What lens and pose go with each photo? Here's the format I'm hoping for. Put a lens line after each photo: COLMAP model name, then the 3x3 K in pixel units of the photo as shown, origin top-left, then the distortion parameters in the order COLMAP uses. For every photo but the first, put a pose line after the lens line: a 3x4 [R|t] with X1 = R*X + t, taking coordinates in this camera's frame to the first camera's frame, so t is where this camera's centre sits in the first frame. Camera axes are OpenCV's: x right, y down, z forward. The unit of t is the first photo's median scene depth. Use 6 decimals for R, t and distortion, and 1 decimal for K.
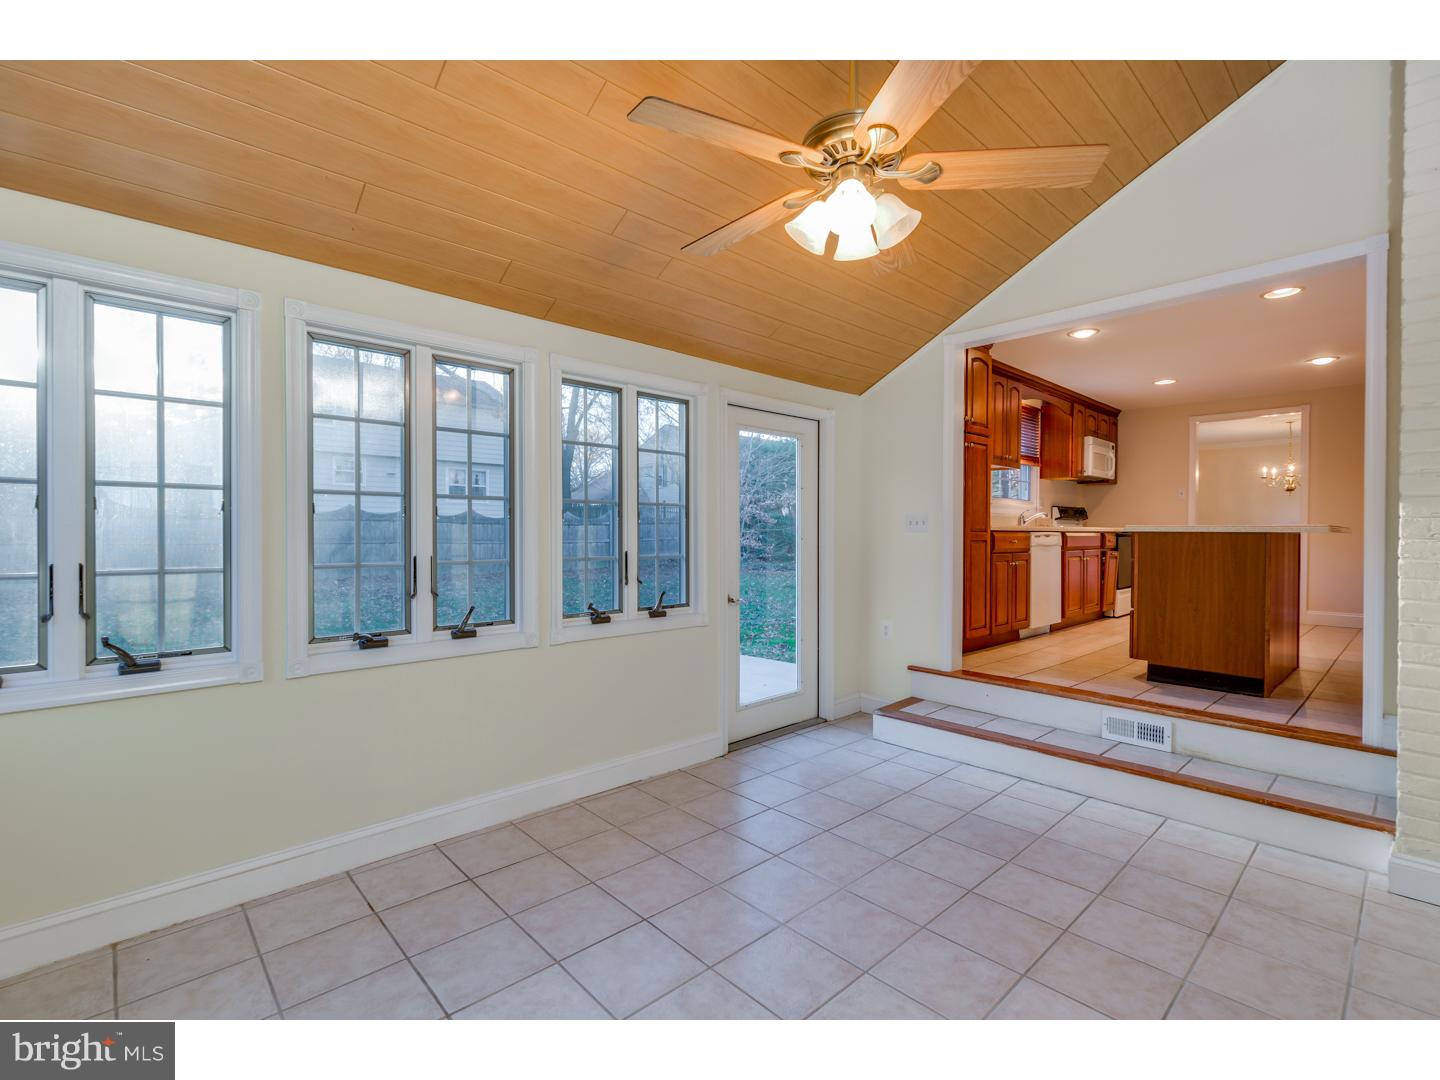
lens RADIAL K [[658.8, 0, 714.0], [0, 658.8, 539.4], [0, 0, 1]] dist [-0.001503, -0.000374]
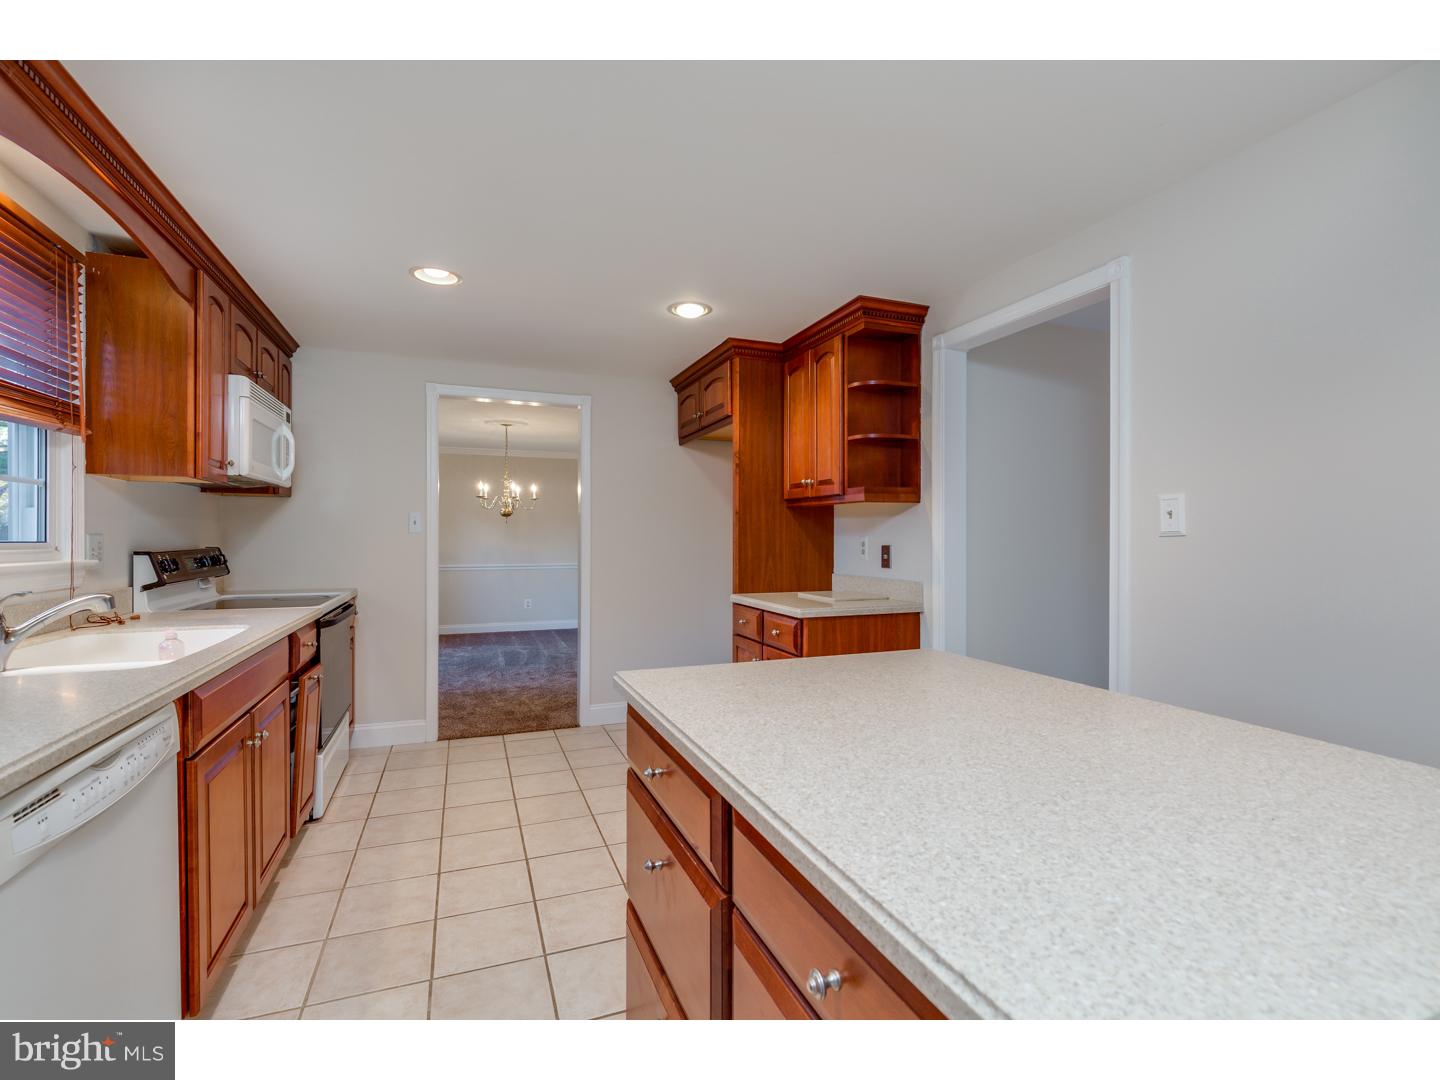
lens RADIAL K [[658.8, 0, 714.0], [0, 658.8, 539.4], [0, 0, 1]] dist [-0.001503, -0.000374]
pose [[0.363415, -0.009297, 0.931581, 0.290681], [0.007212, 0.999948, 0.007166, -0.056739], [-0.931600, 0.004114, 0.363463, 0.565578]]
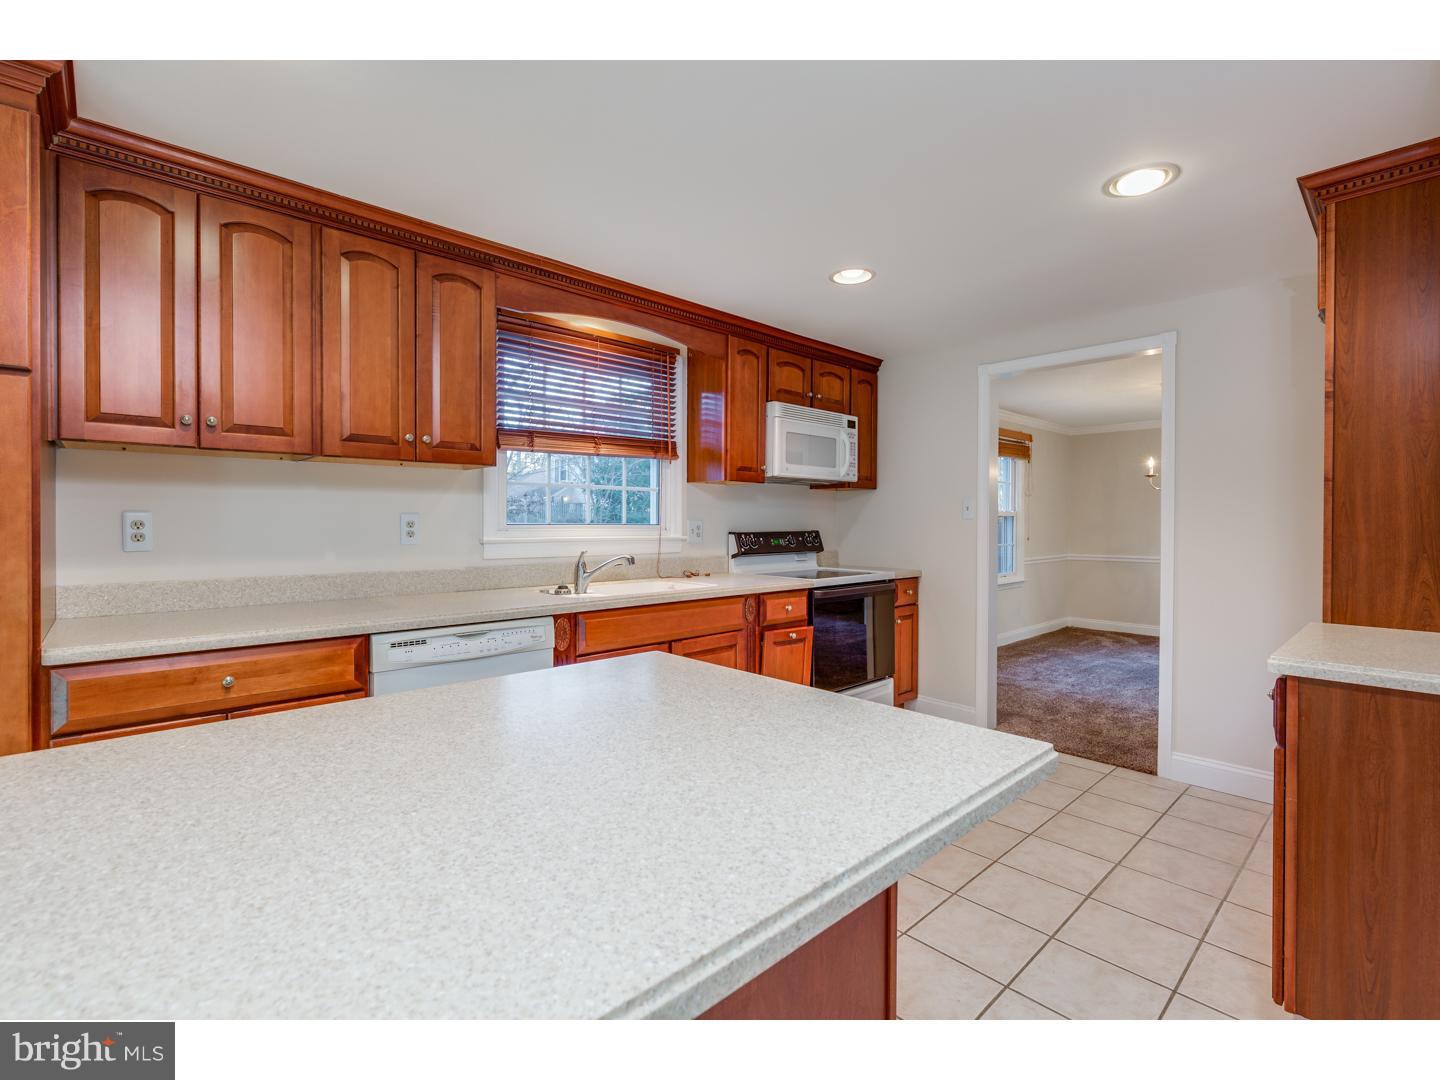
lens RADIAL K [[654.4, 0, 722.8], [0, 654.4, 521.5], [0, 0, 1]] dist [0.001124, 0.000246]
pose [[0.999958, -0.003167, 0.008611, 0.498108], [0.003240, 0.999959, -0.008429, -0.053868], [-0.008584, 0.008457, 0.999927, 0.453595]]
